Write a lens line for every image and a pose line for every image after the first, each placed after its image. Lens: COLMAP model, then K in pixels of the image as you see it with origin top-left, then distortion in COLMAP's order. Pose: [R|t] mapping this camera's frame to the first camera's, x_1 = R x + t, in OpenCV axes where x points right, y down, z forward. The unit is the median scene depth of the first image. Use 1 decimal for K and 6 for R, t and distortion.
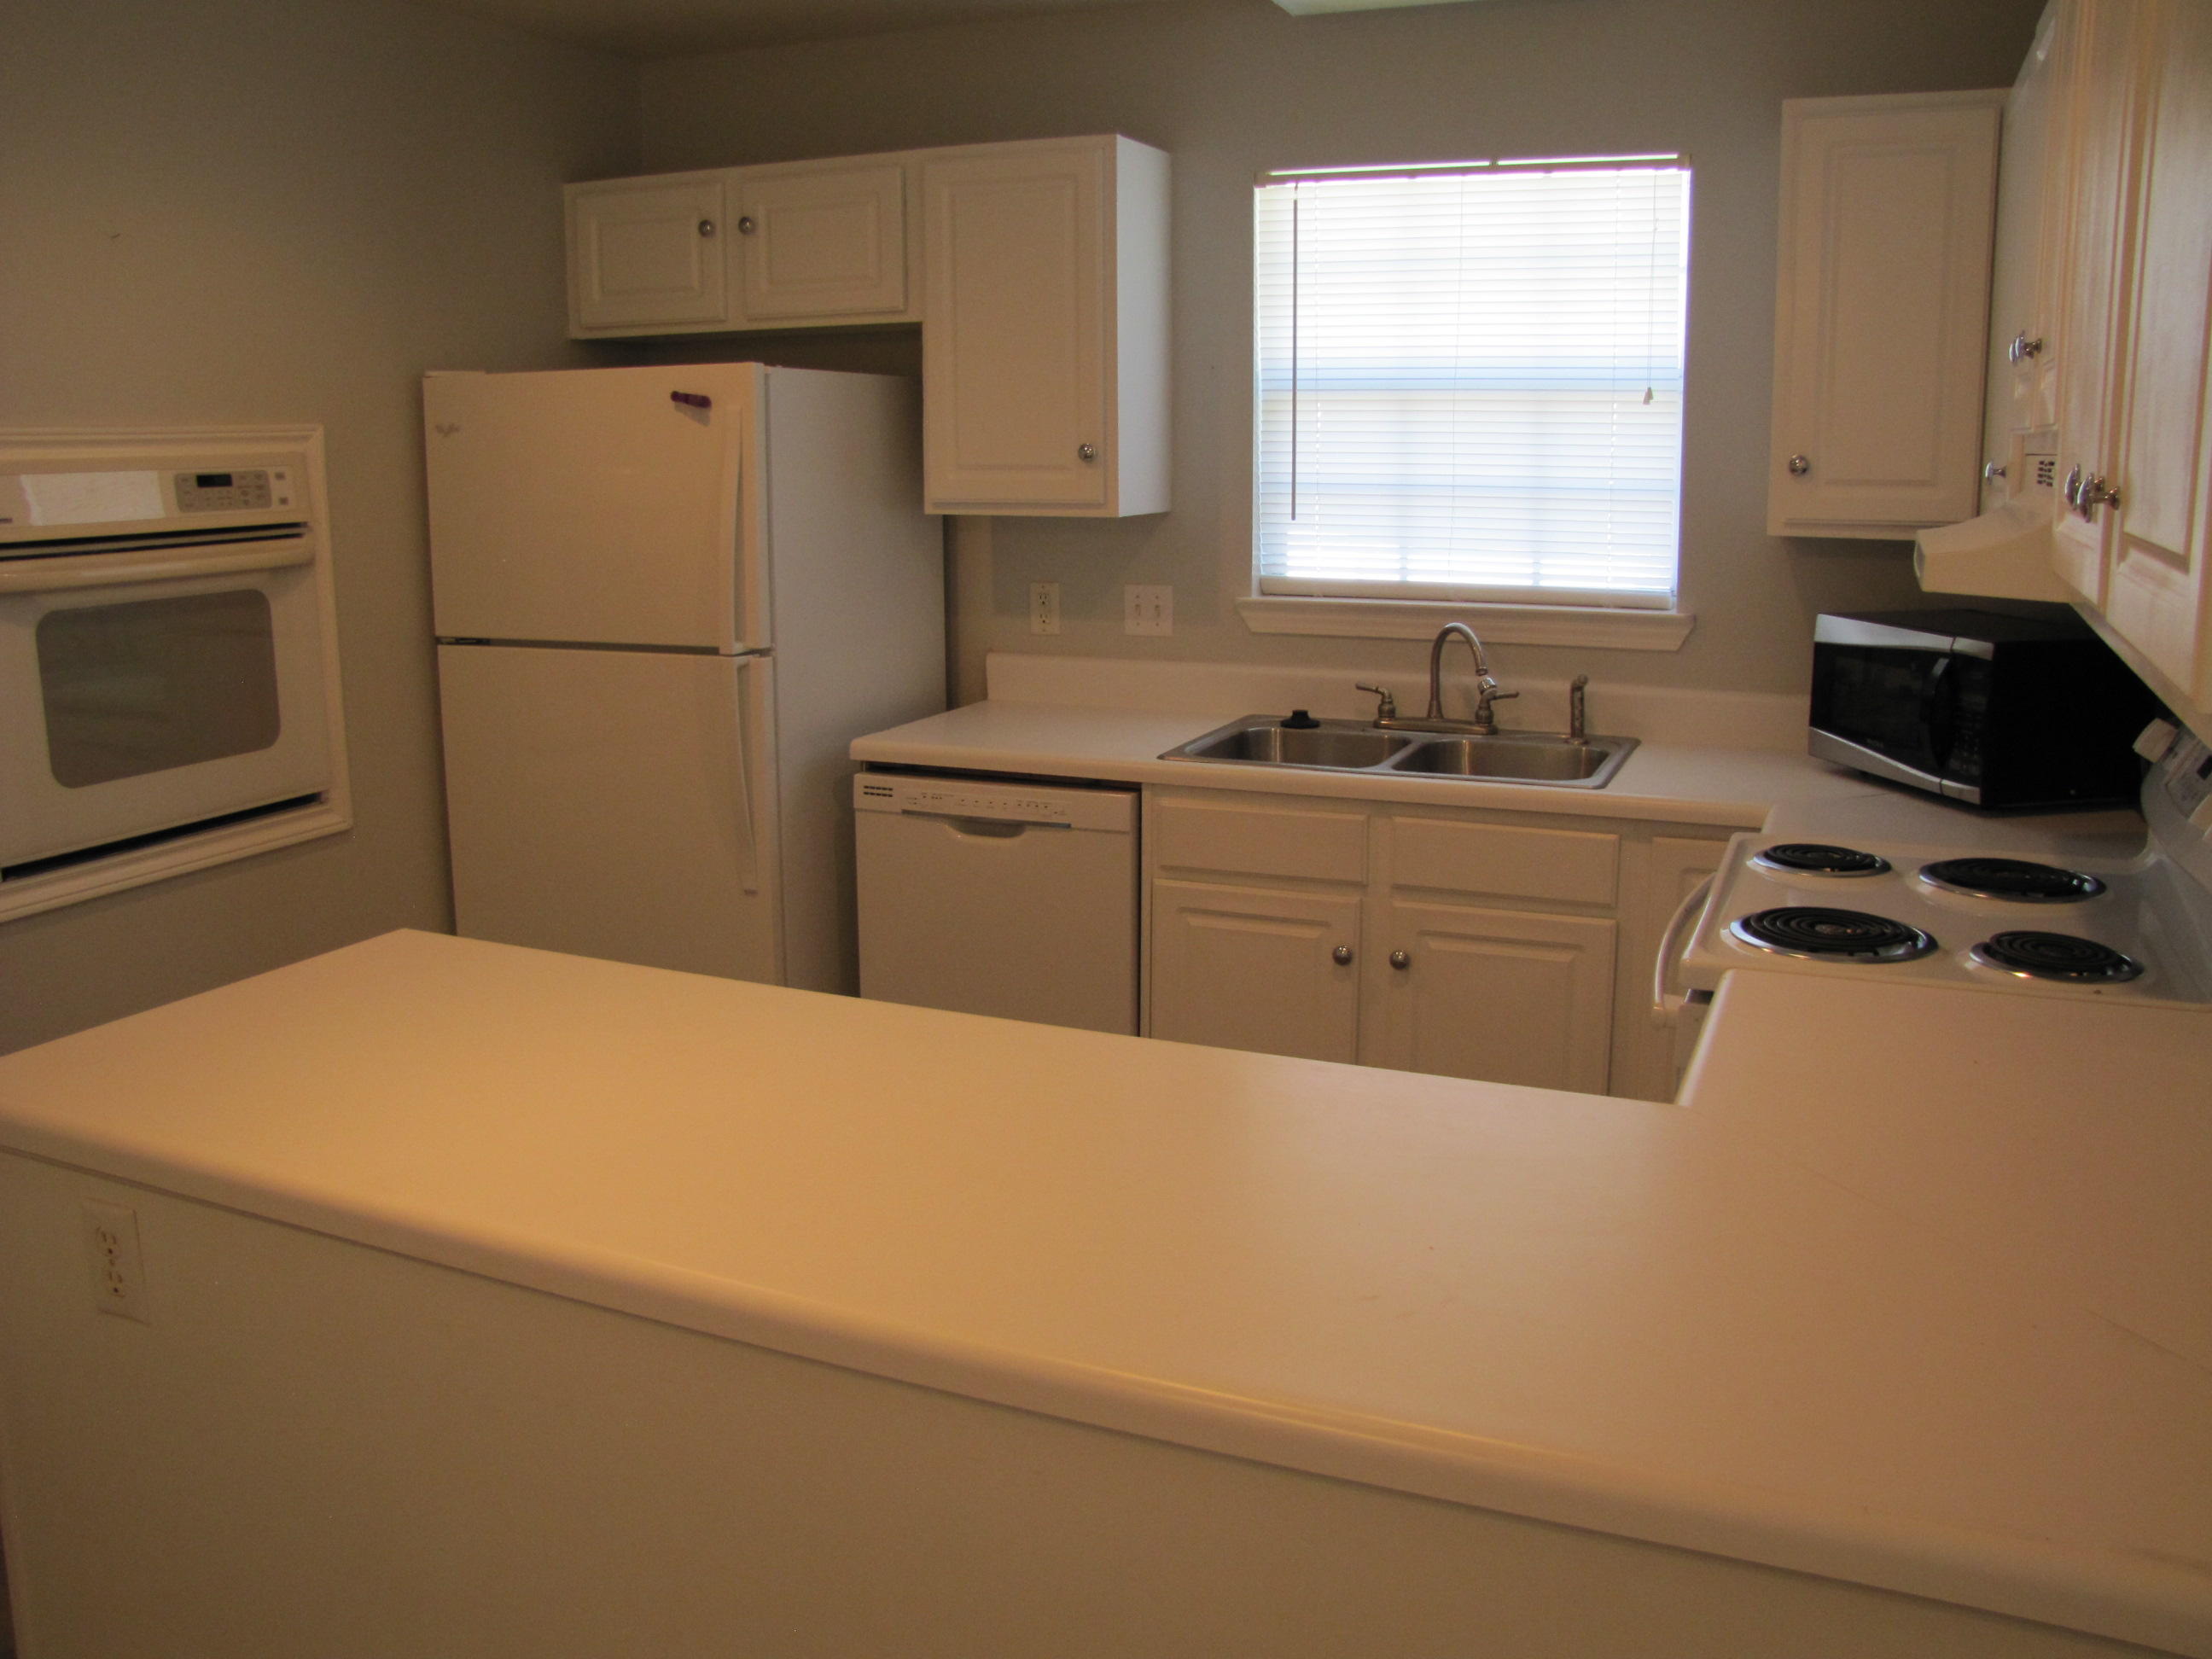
lens RADIAL K [[1844.0, 0, 1108.9], [0, 1844.0, 802.3], [0, 0, 1]] dist [-0.176736, 0.148859]
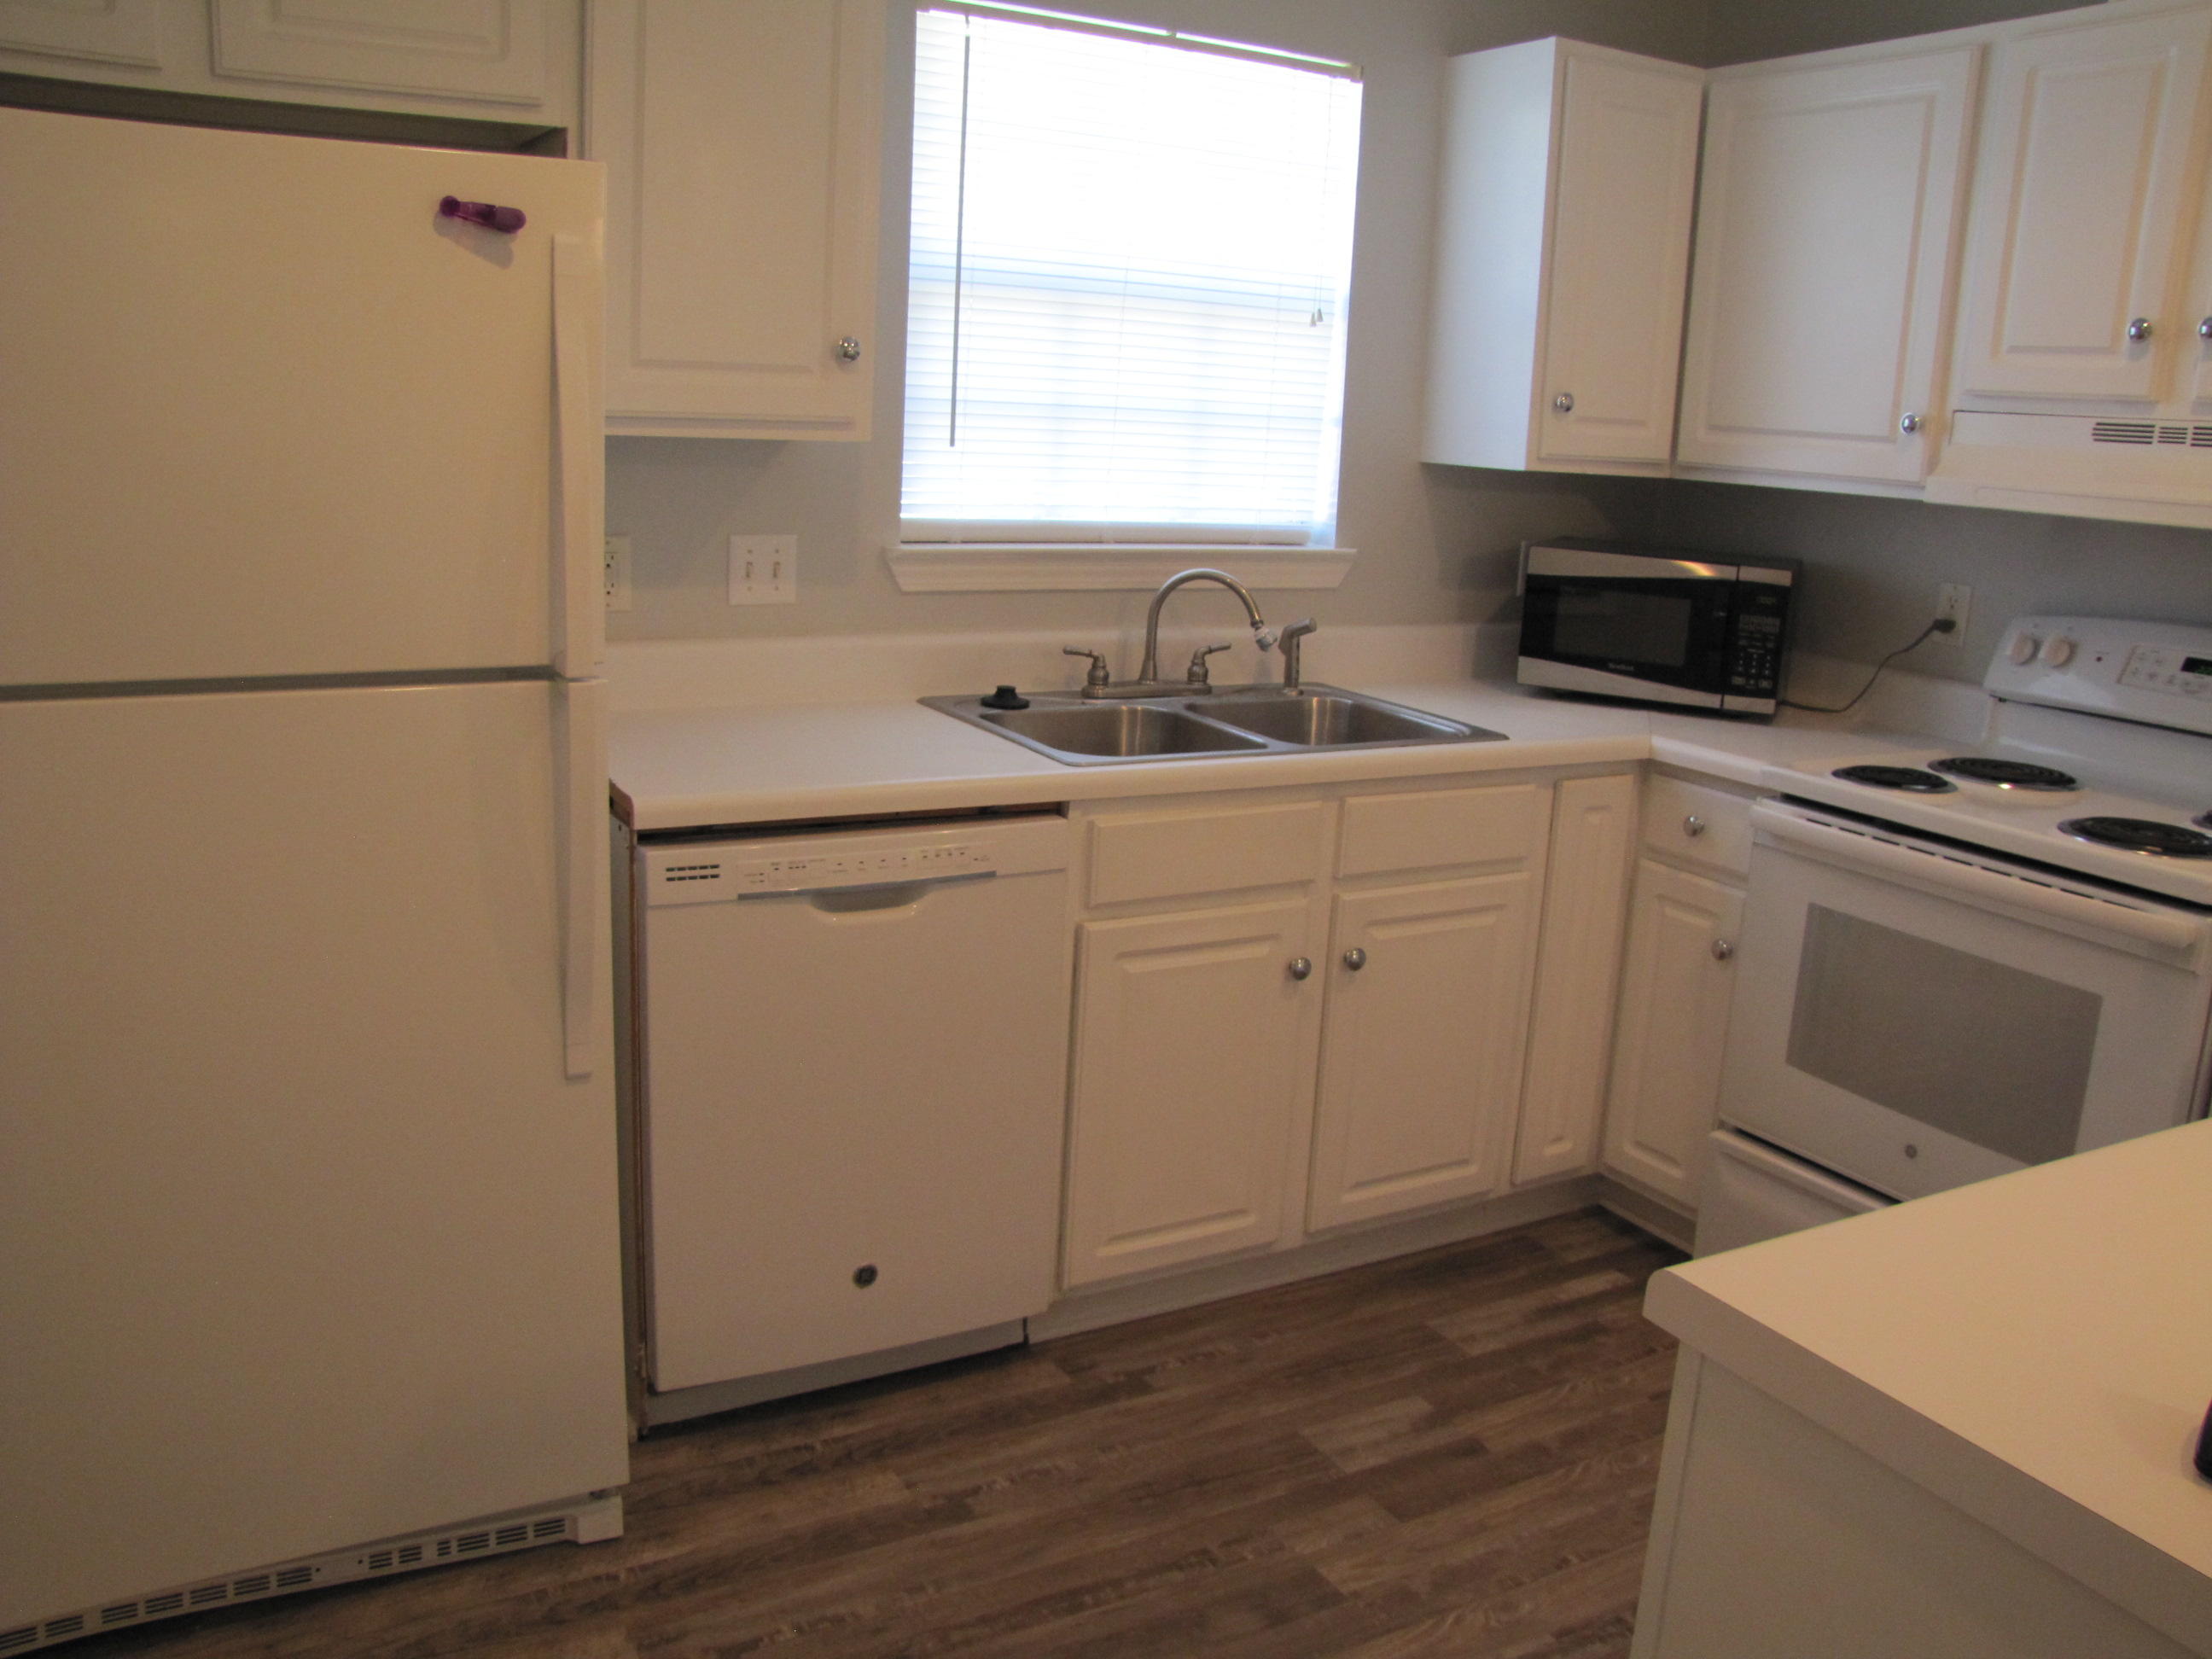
lens RADIAL K [[1844.0, 0, 1108.9], [0, 1844.0, 802.3], [0, 0, 1]] dist [-0.176736, 0.148859]
pose [[0.603625, -0.138500, 0.785146, -0.518447], [0.102708, 0.990098, 0.095691, -0.073936], [-0.790625, 0.022880, 0.611873, 0.488684]]
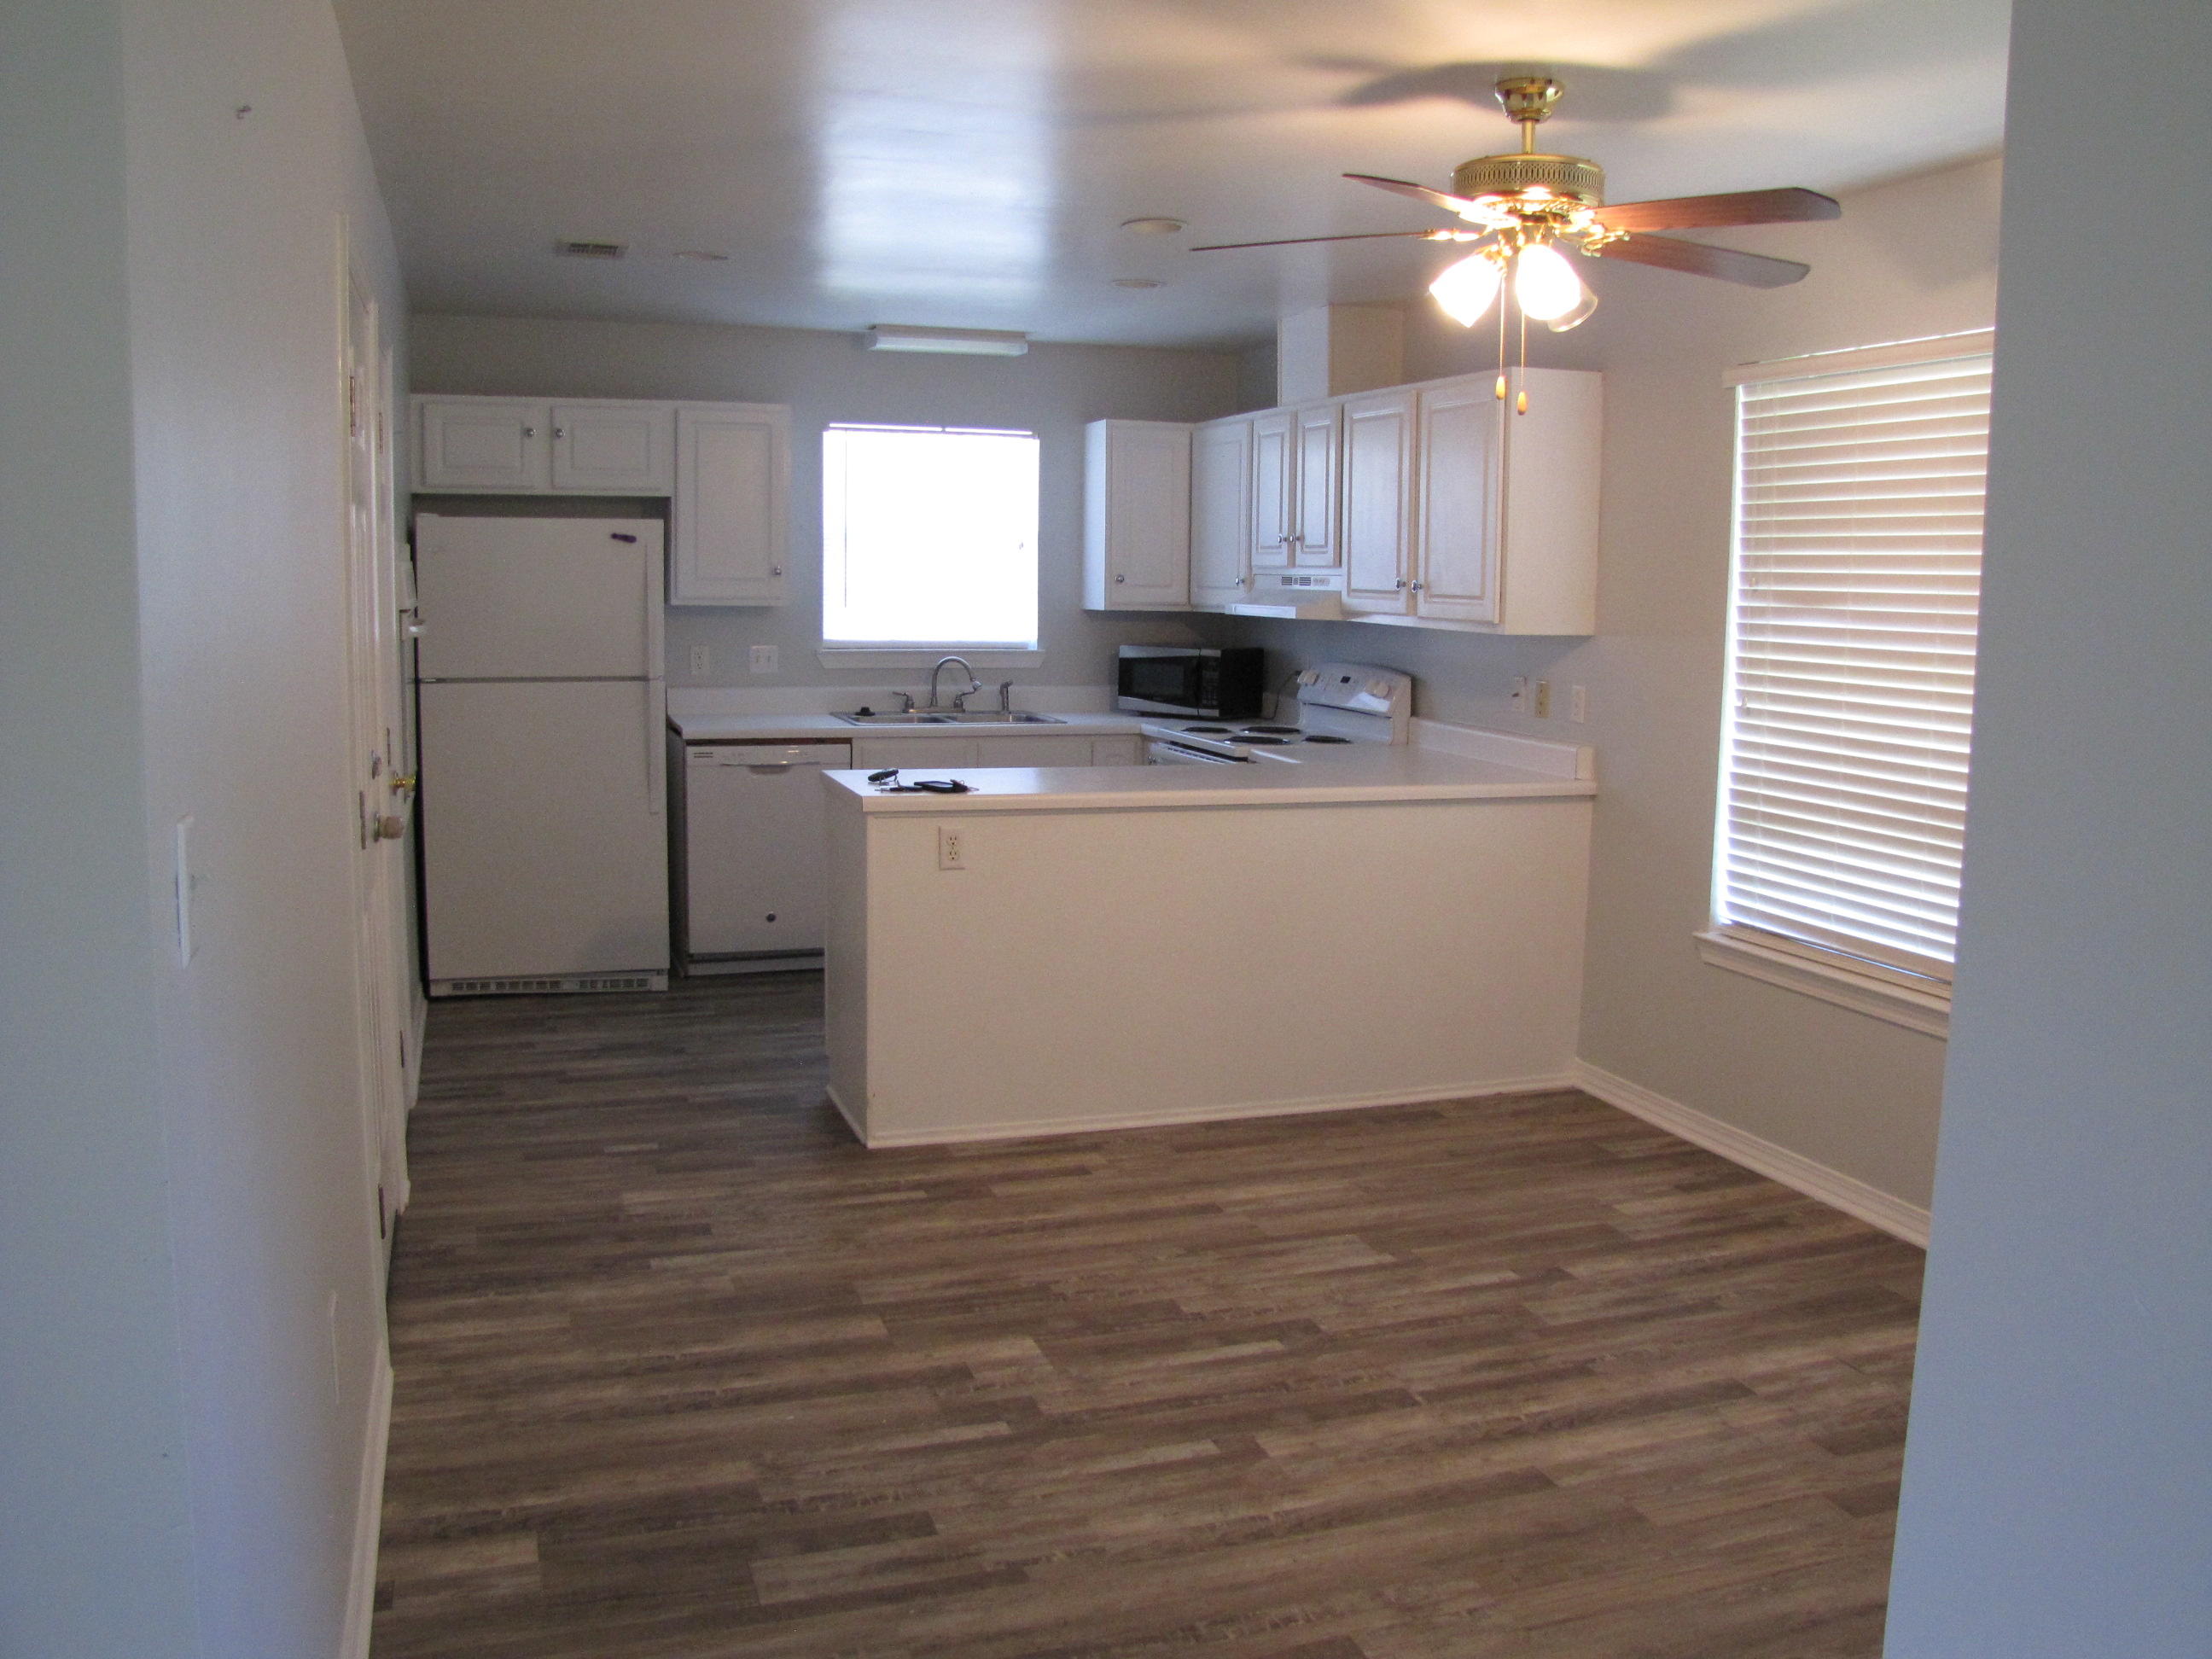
lens RADIAL K [[1844.0, 0, 1108.9], [0, 1844.0, 802.3], [0, 0, 1]] dist [-0.176736, 0.148859]
pose [[0.746174, -0.064879, 0.662582, -1.000539], [0.109756, 0.993610, -0.026311, 0.128550], [-0.656642, 0.092355, 0.748527, -0.593189]]
